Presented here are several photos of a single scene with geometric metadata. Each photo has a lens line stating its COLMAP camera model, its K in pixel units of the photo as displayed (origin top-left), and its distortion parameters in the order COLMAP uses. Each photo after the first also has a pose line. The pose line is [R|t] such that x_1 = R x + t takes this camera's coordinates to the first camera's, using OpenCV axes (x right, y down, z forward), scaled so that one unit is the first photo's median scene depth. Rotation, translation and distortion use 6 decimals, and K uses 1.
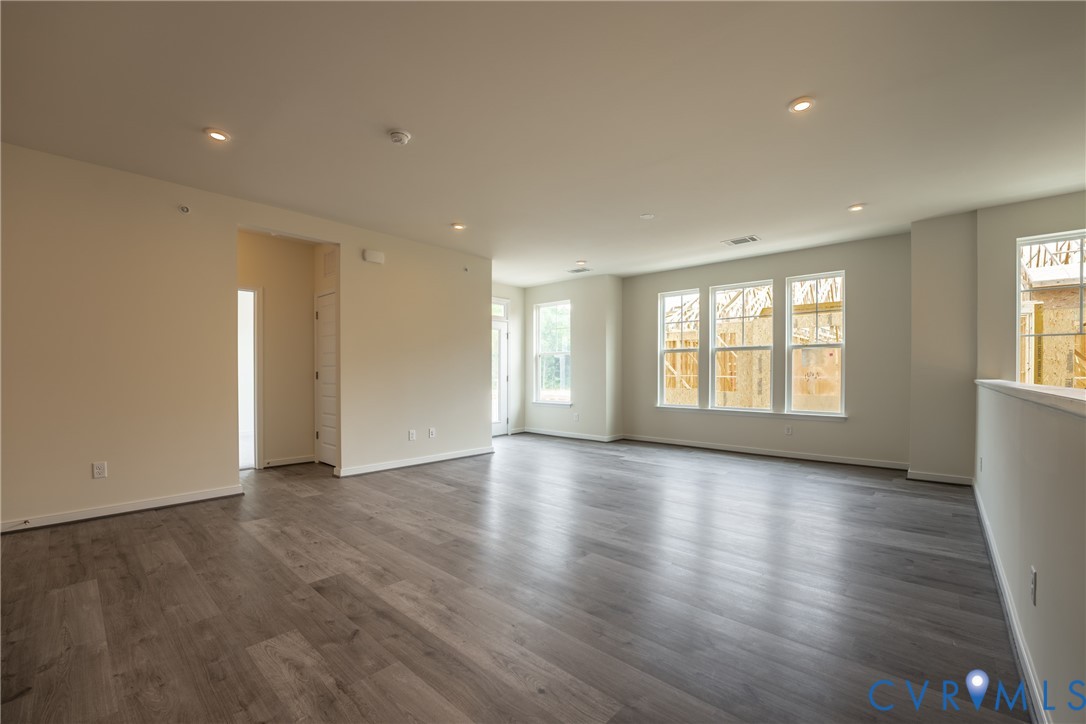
lens RADIAL K [[447.7, 0, 545.5], [0, 447.7, 374.8], [0, 0, 1]] dist [-0.001285, -0.000157]
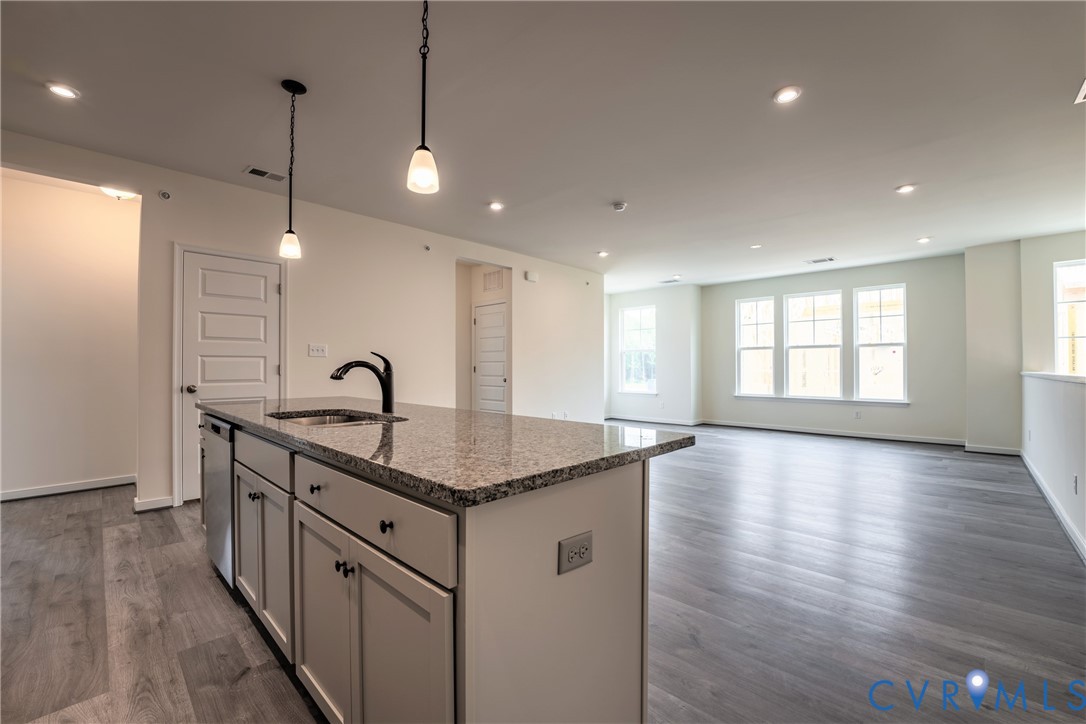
lens RADIAL K [[445.3, 0, 543.0], [0, 445.3, 362.0], [0, 0, 1]] dist [0.001429, 0.000198]
pose [[0.999395, -0.000942, -0.034760, -0.275062], [0.000379, 0.999869, -0.016203, 0.002255], [0.034771, 0.016180, 0.999264, -0.245083]]
